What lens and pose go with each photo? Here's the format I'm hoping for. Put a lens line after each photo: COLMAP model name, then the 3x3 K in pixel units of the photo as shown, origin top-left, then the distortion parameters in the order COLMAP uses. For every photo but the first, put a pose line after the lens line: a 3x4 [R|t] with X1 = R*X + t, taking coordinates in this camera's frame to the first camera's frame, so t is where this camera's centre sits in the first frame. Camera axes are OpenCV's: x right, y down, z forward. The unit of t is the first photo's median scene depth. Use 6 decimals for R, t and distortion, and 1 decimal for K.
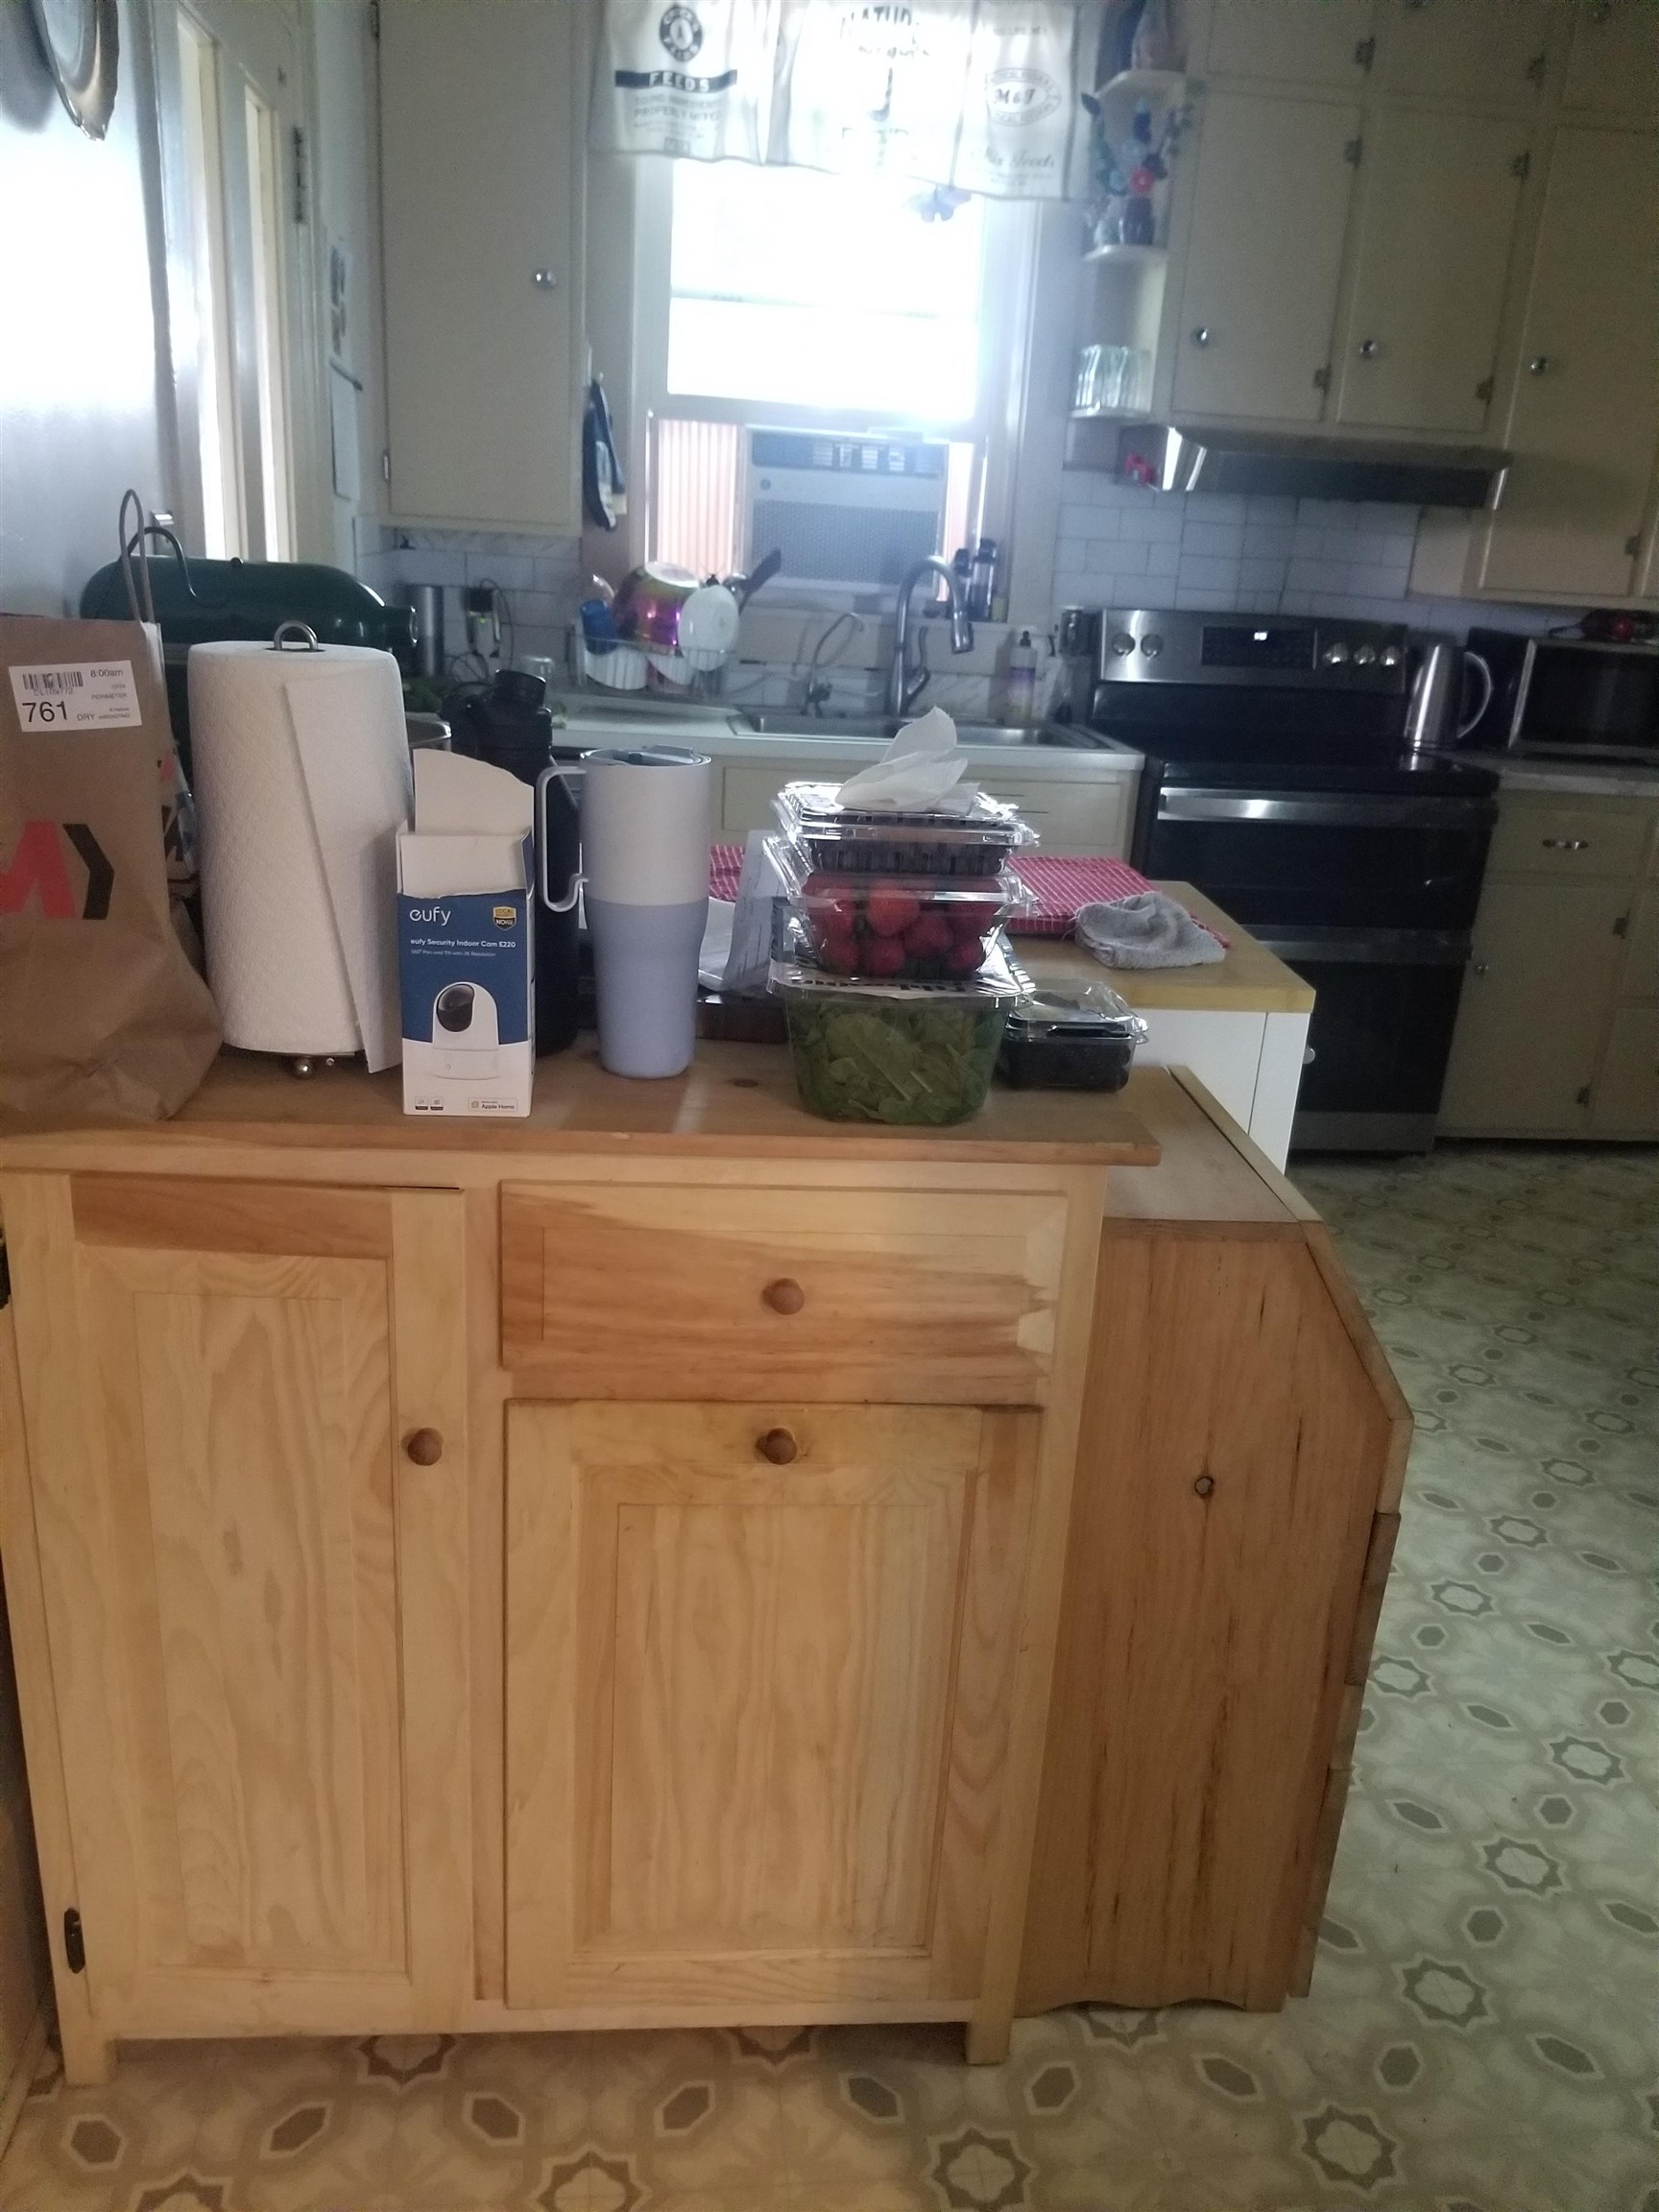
lens RADIAL K [[1767.8, 0, 831.2], [0, 1767.8, 1158.4], [0, 0, 1]] dist [0.043959, -0.087760]
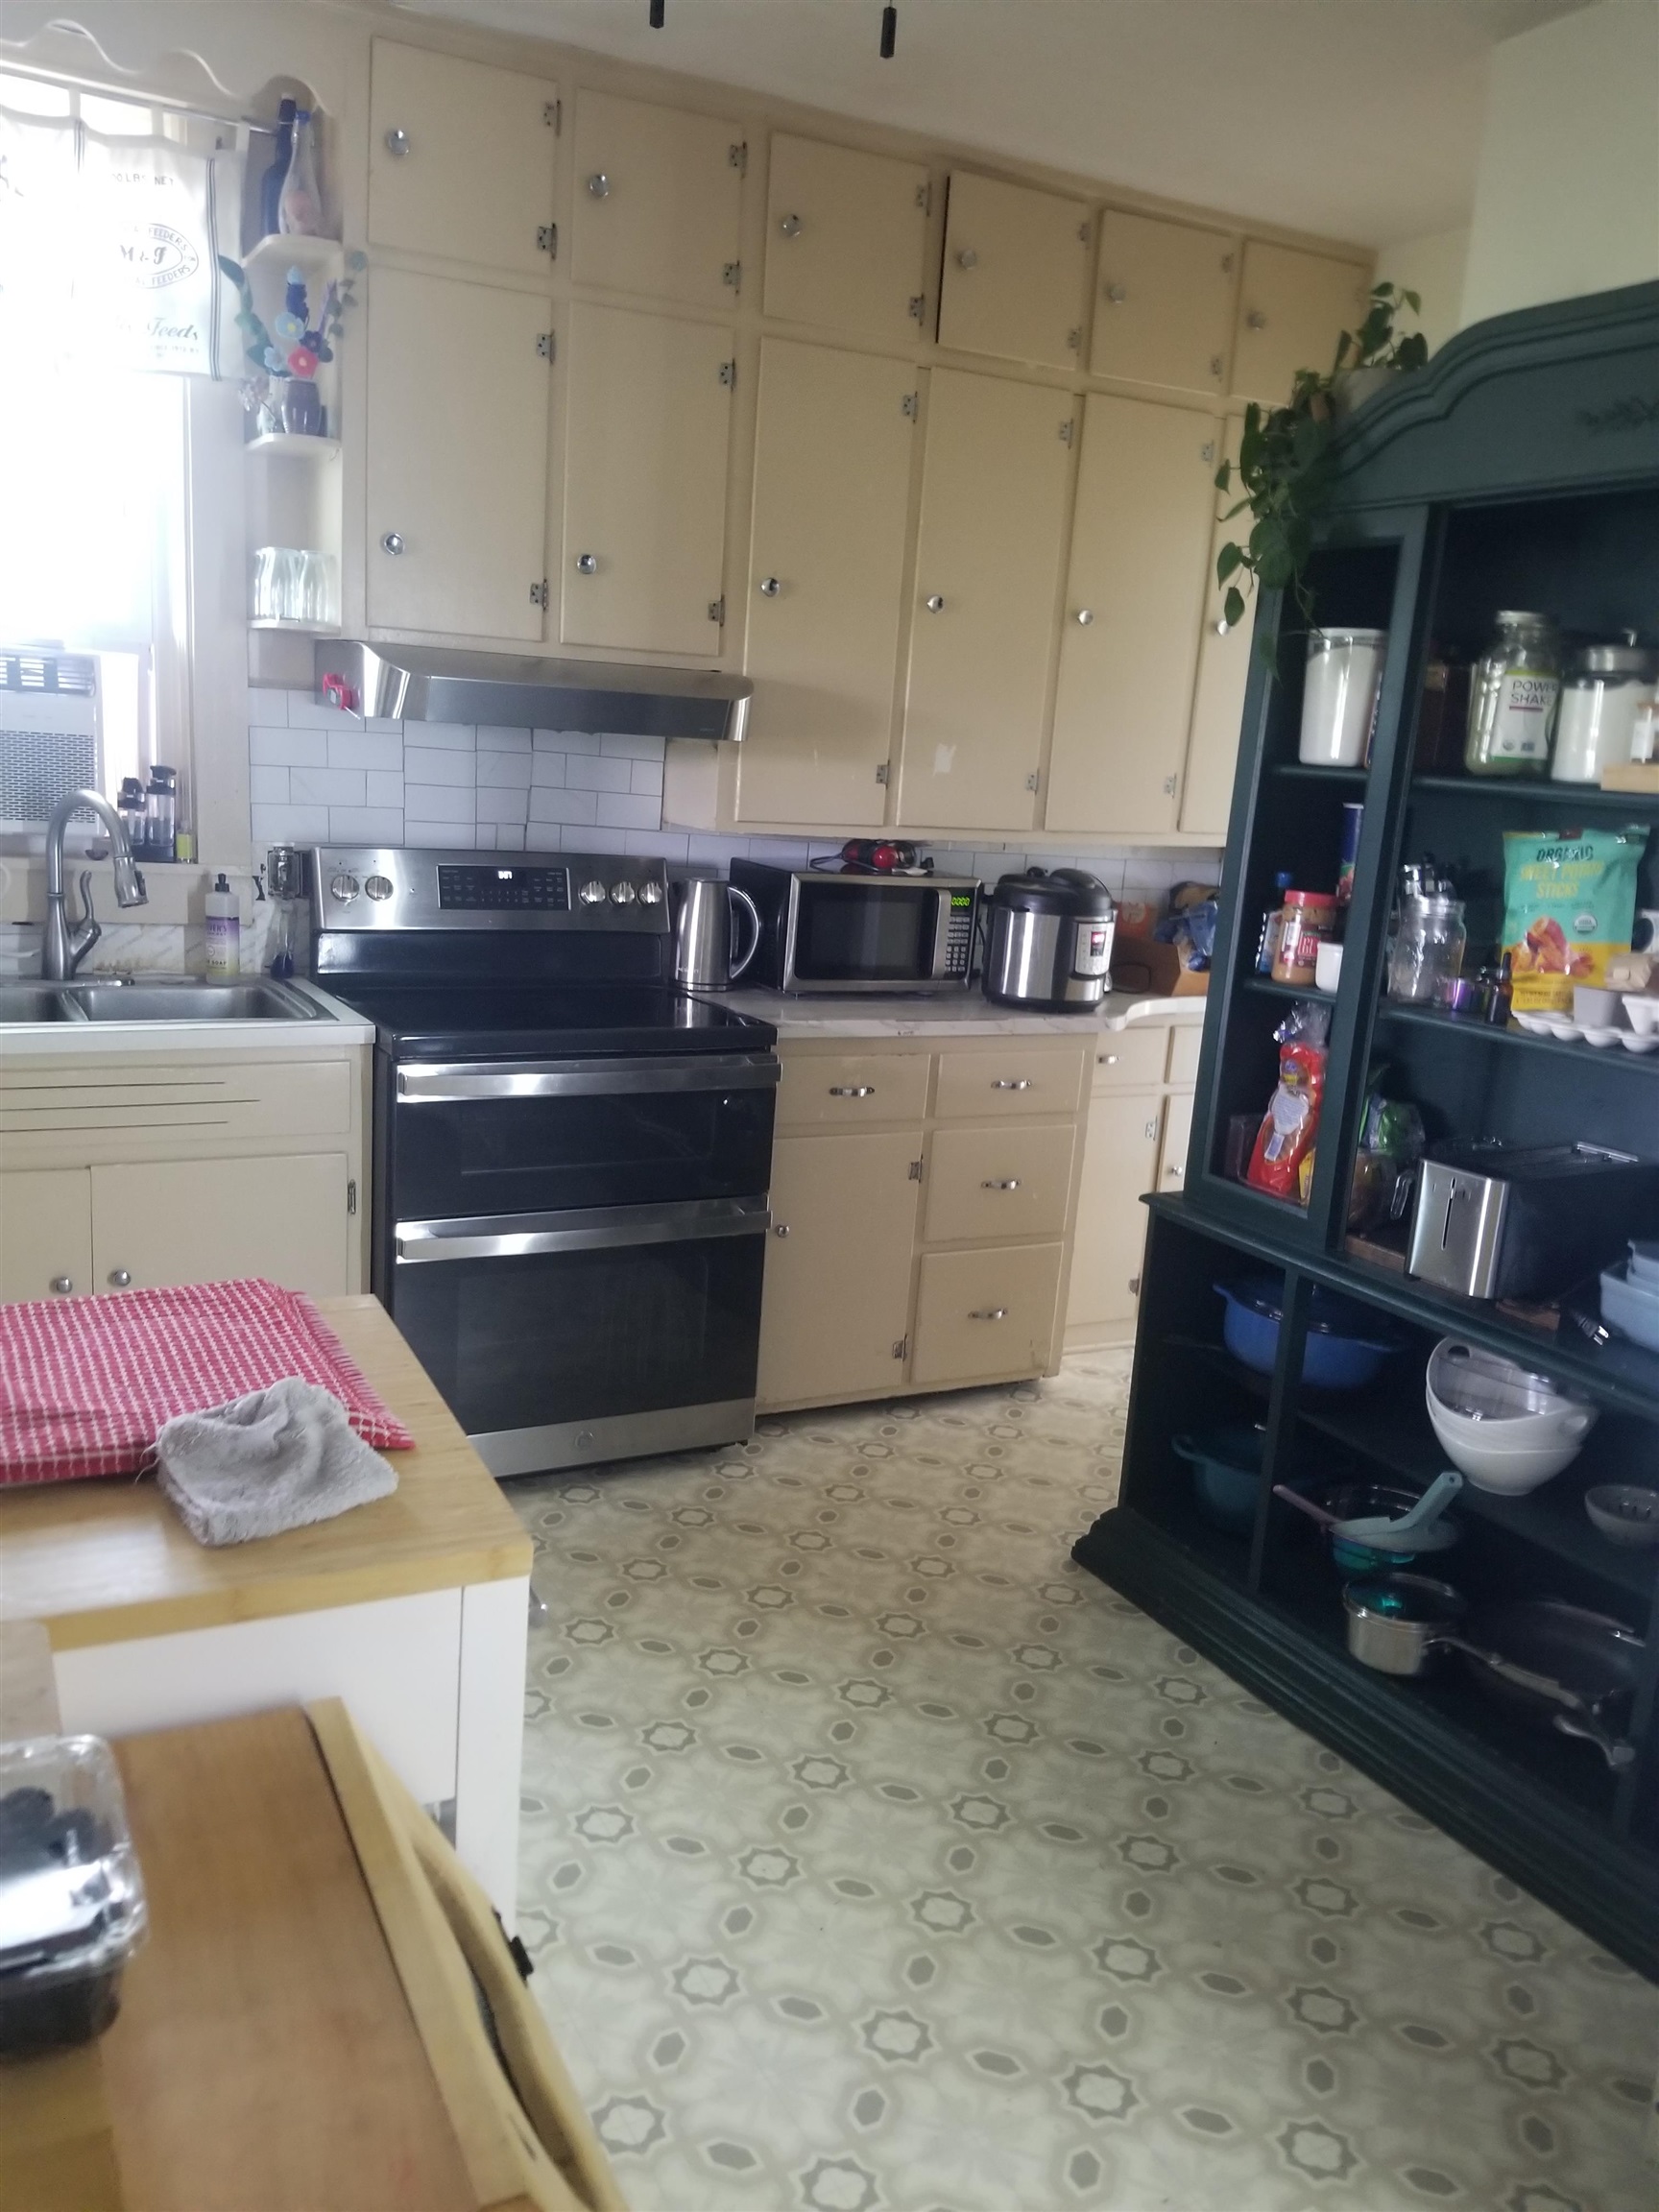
lens RADIAL K [[1741.8, 0, 833.2], [0, 1741.8, 1163.5], [0, 0, 1]] dist [0.003905, -0.037036]
pose [[0.928794, -0.081181, 0.361596, 0.075104], [0.110889, 0.991888, -0.062144, -0.087476], [-0.353617, 0.097816, 0.930262, 0.168931]]
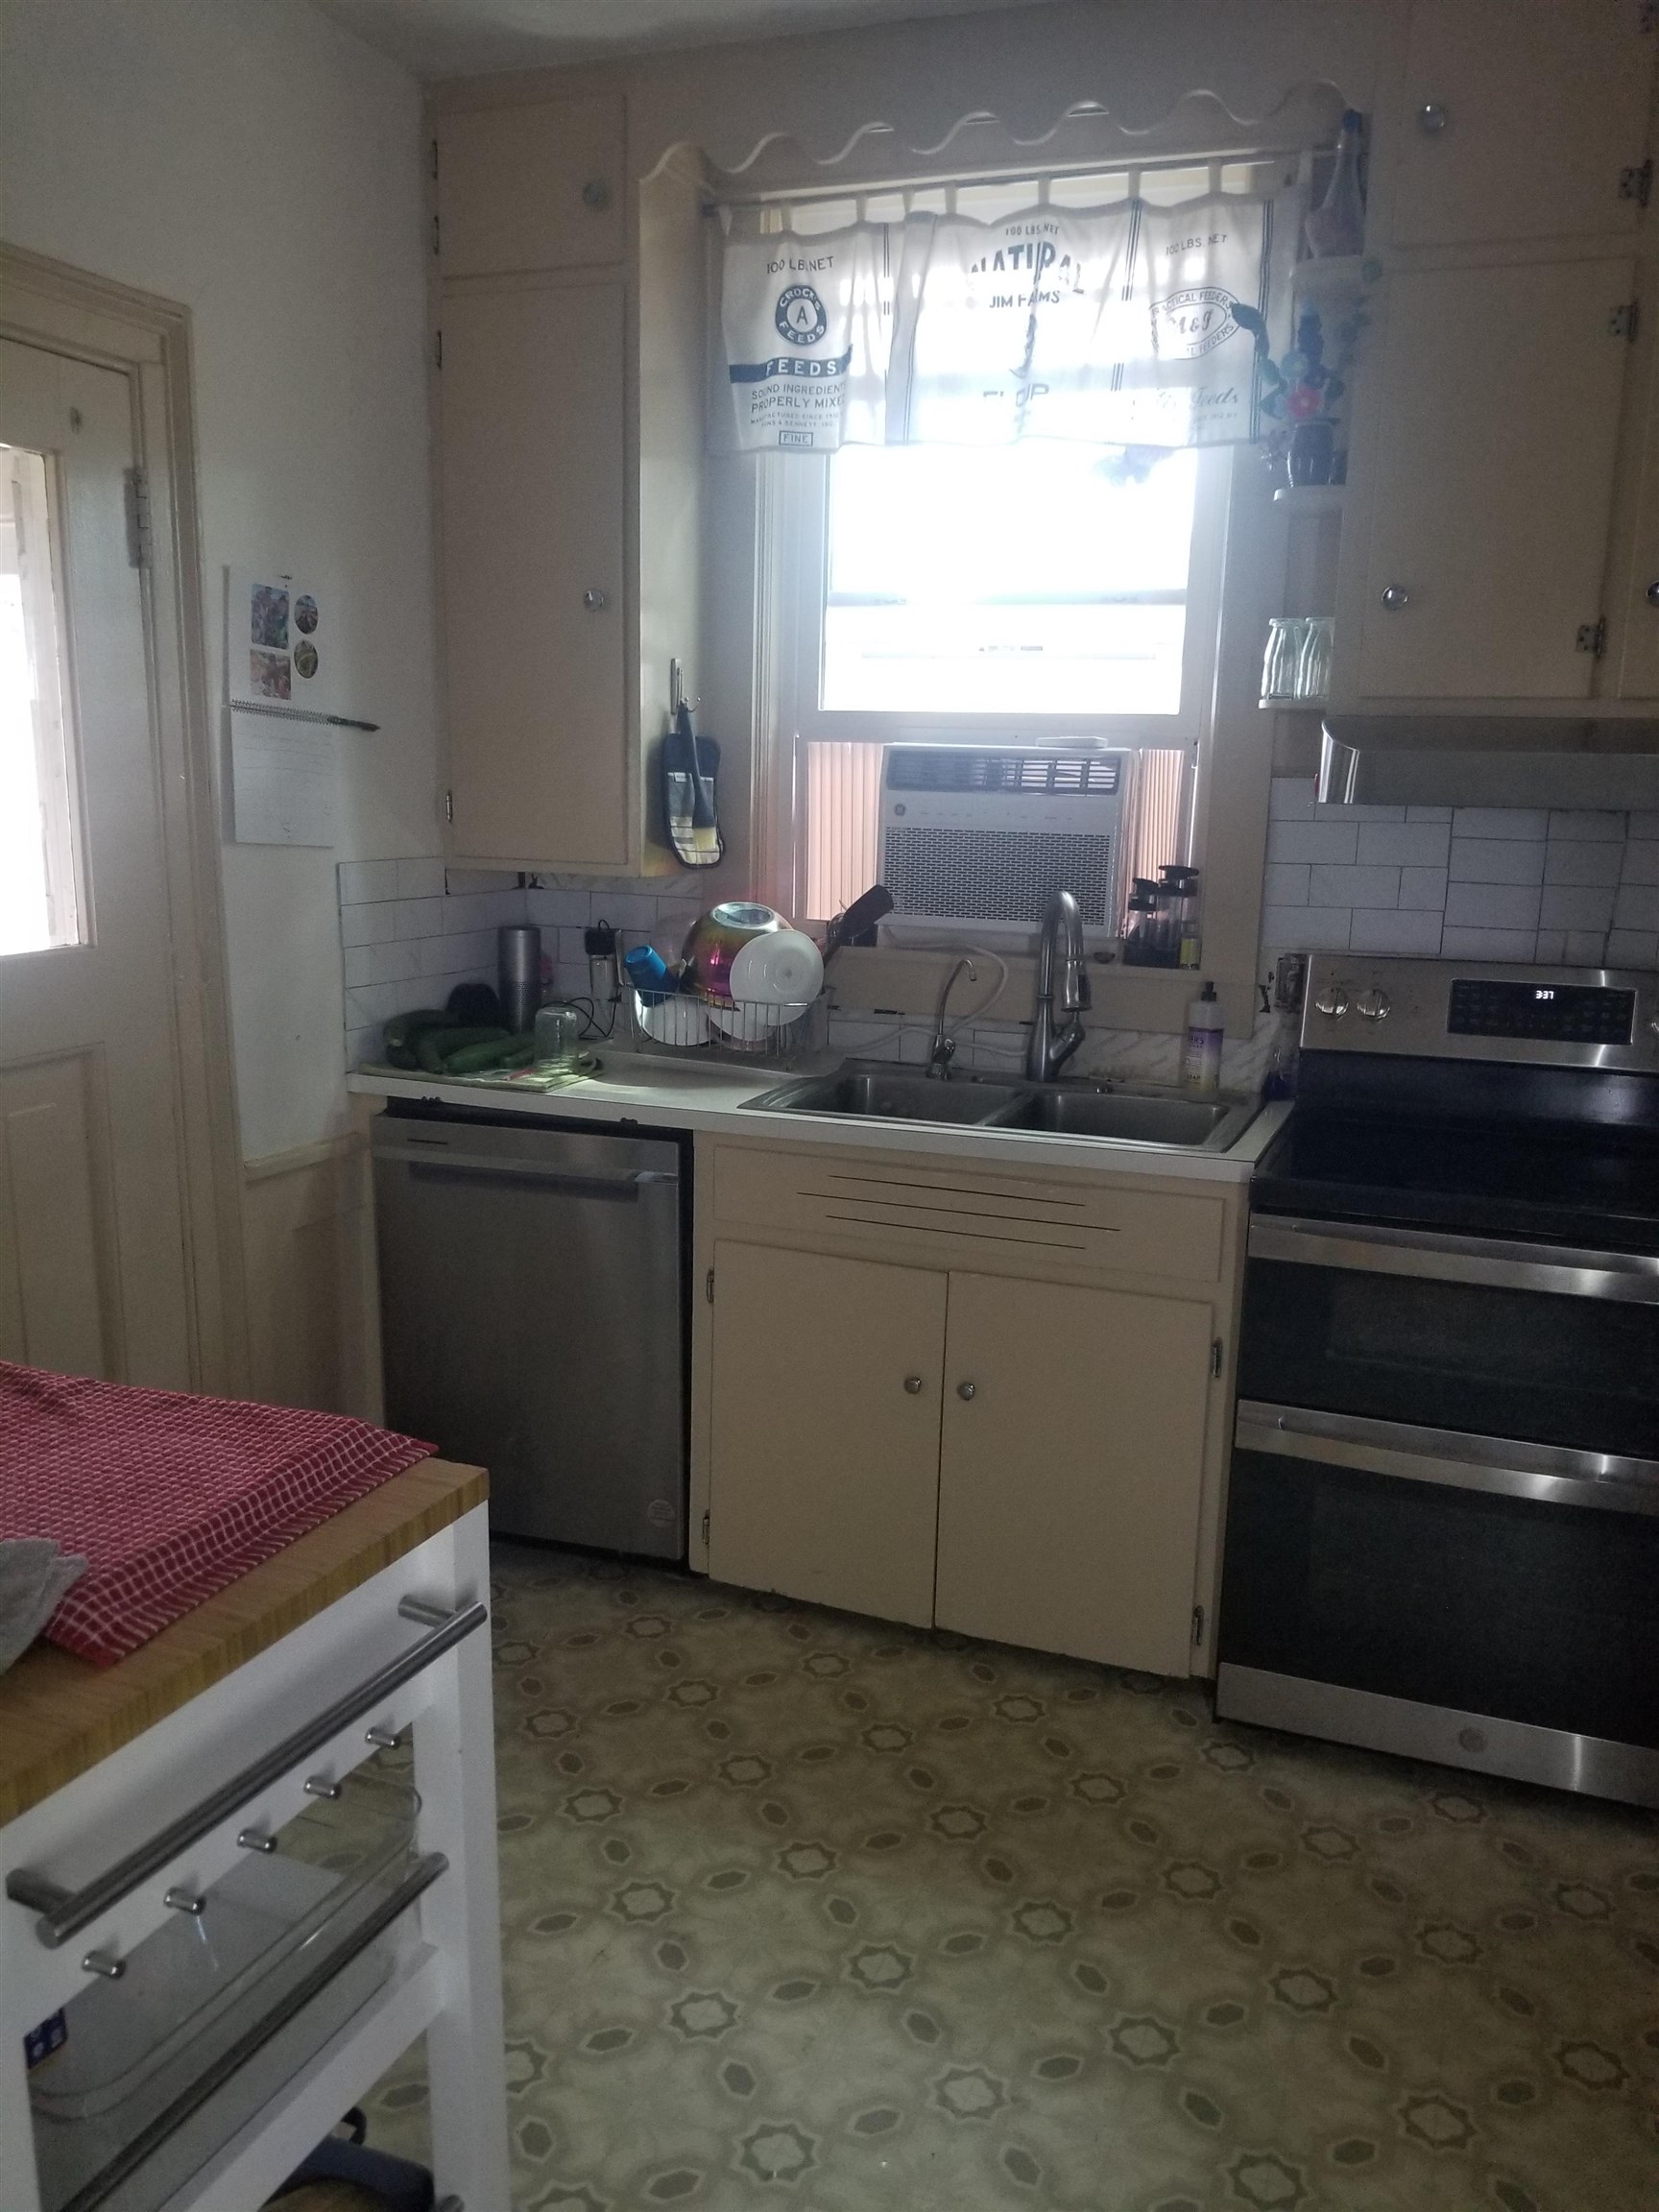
lens RADIAL K [[1749.4, 0, 838.0], [0, 1749.4, 1142.1], [0, 0, 1]] dist [0.081283, -0.149303]
pose [[0.882856, 0.060834, -0.465688, 0.345283], [-0.133128, 0.983320, -0.123931, -0.124458], [0.450381, 0.171409, 0.876228, 0.304236]]
